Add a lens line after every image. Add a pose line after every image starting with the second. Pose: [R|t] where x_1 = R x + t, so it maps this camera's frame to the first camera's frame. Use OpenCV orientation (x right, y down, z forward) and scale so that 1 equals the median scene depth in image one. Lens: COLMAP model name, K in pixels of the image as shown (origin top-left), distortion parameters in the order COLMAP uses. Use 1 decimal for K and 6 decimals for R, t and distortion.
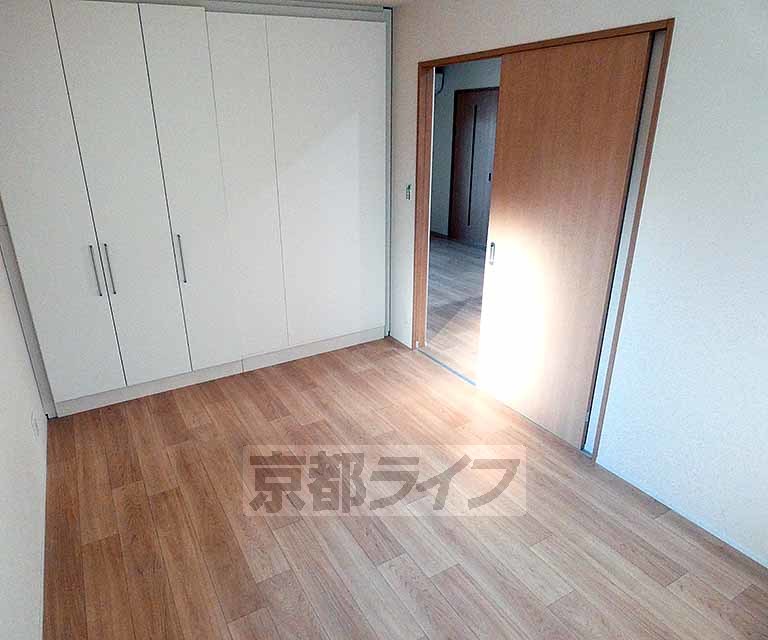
lens RADIAL K [[499.0, 0, 384.0], [0, 499.0, 320.0], [0, 0, 1]] dist [0.000901, -0.000608]
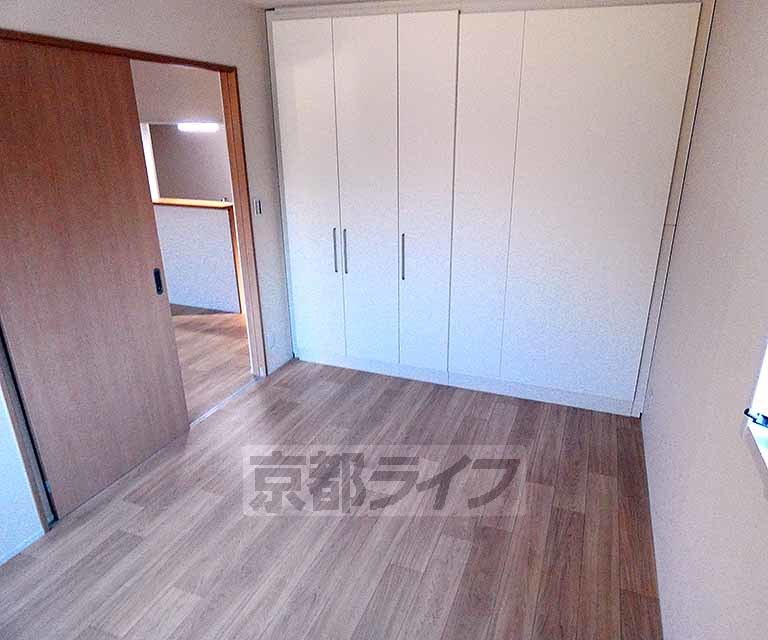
lens RADIAL K [[521.5, 0, 384.0], [0, 521.5, 320.0], [0, 0, 1]] dist [-0.001344, 0.000176]
pose [[-0.589253, -0.266678, 0.762669, -0.894861], [0.301954, 0.802868, 0.514030, -0.516892], [-0.749403, 0.533185, -0.392568, 1.356213]]
